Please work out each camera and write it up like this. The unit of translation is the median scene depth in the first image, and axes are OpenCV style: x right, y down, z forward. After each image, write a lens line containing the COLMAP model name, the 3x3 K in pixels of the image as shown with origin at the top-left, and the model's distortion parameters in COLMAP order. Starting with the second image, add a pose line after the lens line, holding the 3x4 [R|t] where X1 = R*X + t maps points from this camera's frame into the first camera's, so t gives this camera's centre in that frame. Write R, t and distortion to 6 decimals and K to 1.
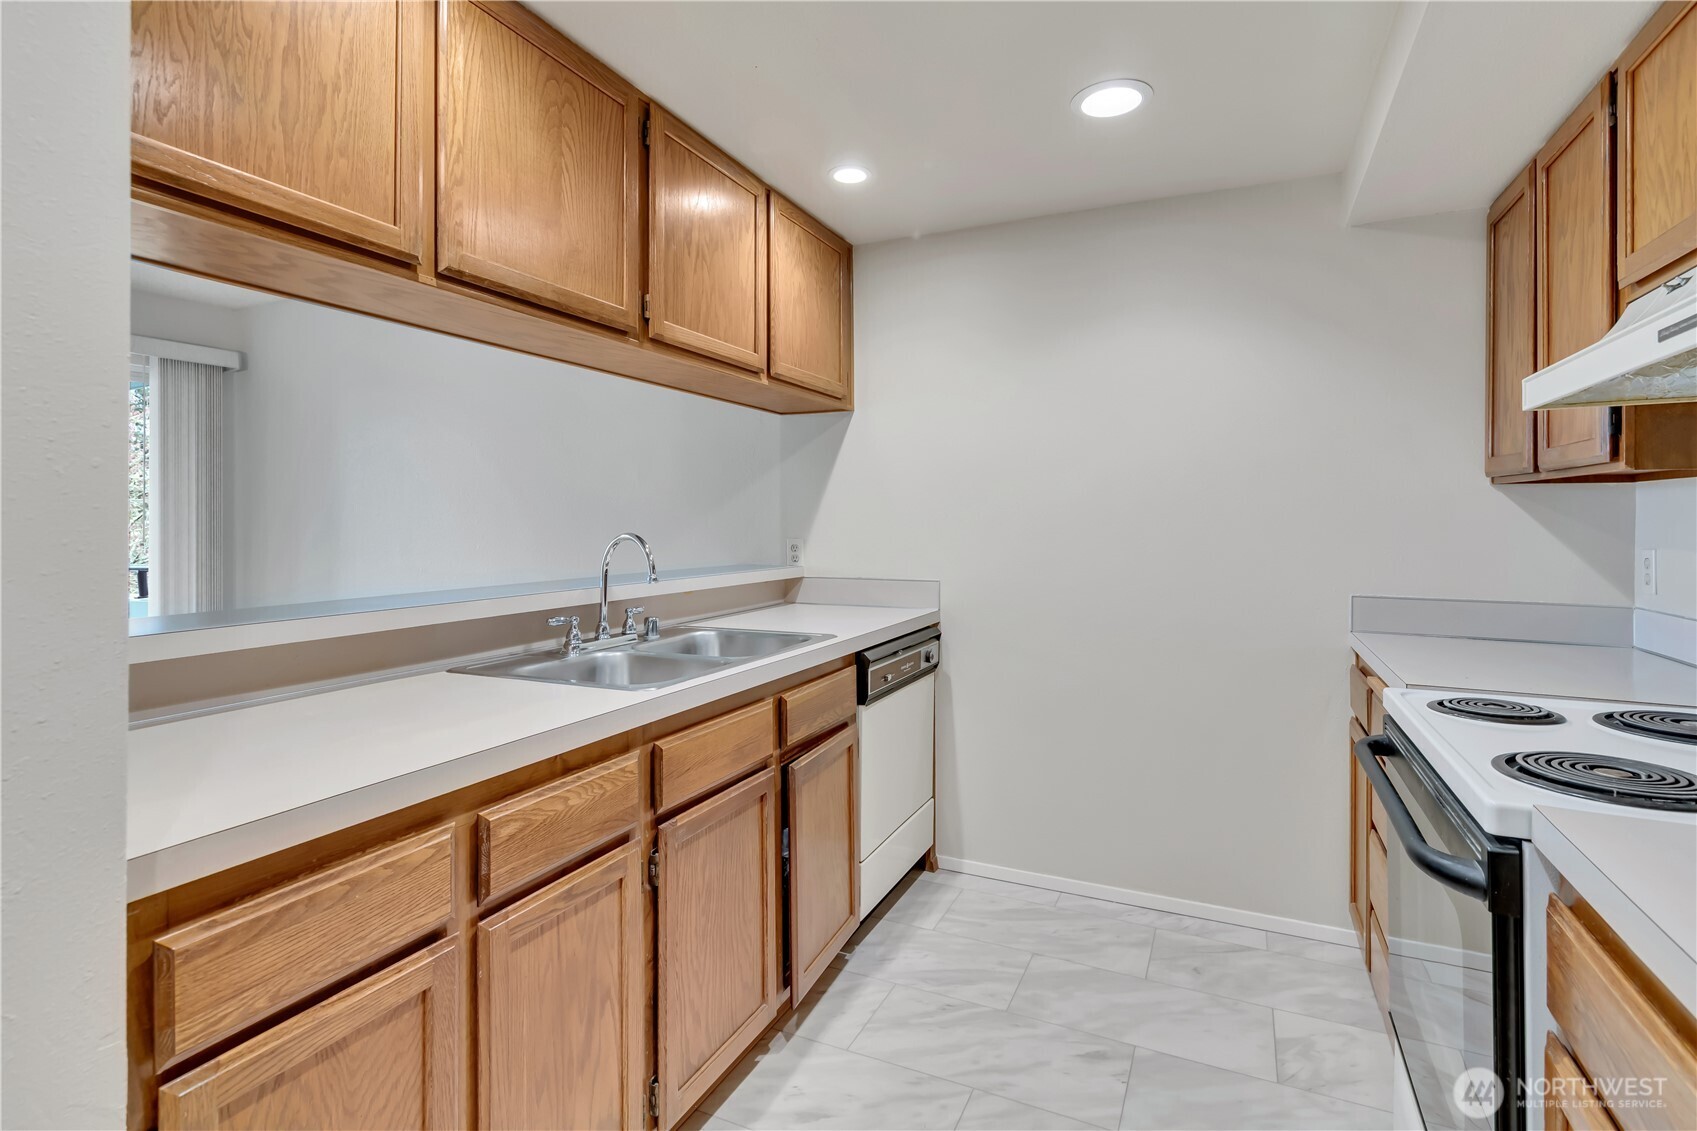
lens RADIAL K [[812.3, 0, 869.5], [0, 812.3, 539.3], [0, 0, 1]] dist [0.007692, -0.002177]
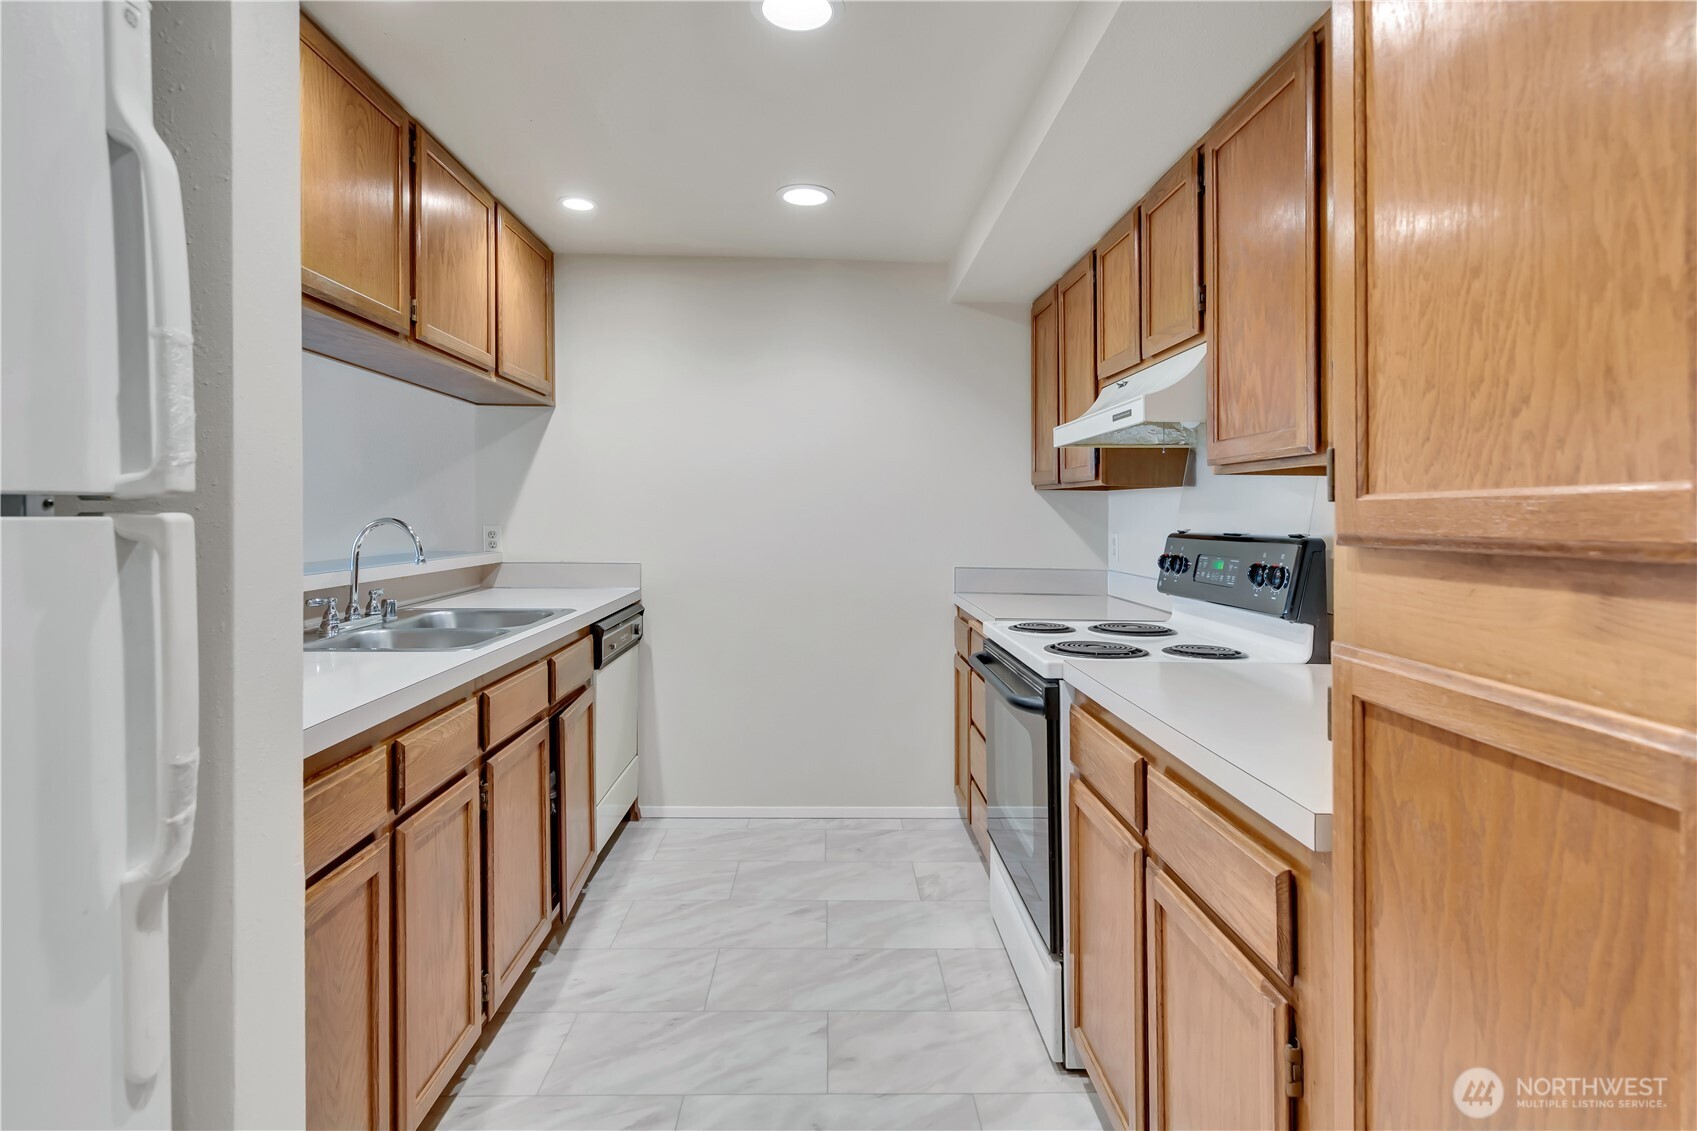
lens RADIAL K [[827.6, 0, 860.7], [0, 827.6, 511.8], [0, 0, 1]] dist [0.005410, -0.002673]
pose [[0.897282, 0.010318, 0.441336, -0.229720], [-0.000366, 0.999744, -0.022629, 0.009016], [-0.441457, 0.020143, 0.897056, -0.261081]]
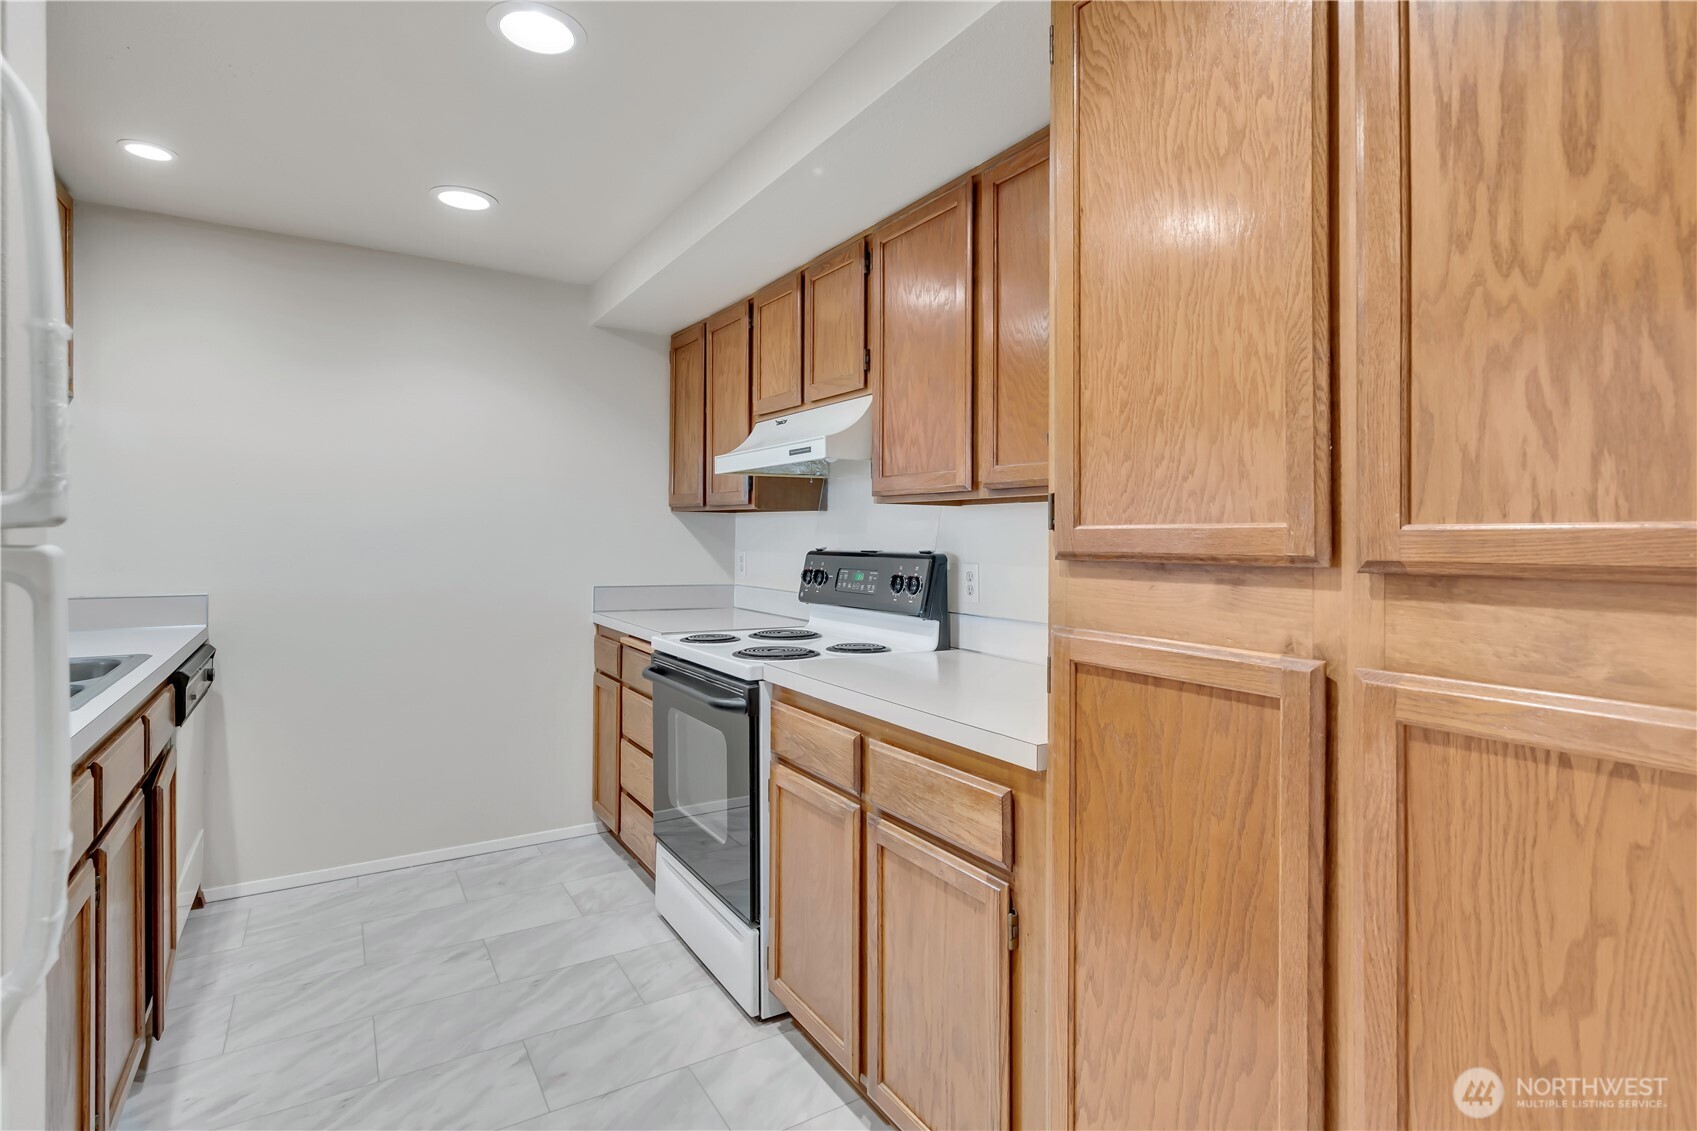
lens RADIAL K [[812.3, 0, 841.6], [0, 812.3, 533.4], [0, 0, 1]] dist [0.007692, -0.002177]
pose [[0.569206, 0.007091, 0.822164, -0.406388], [0.010390, 0.999821, -0.015816, 0.005118], [-0.822129, 0.017545, 0.569031, -0.207647]]
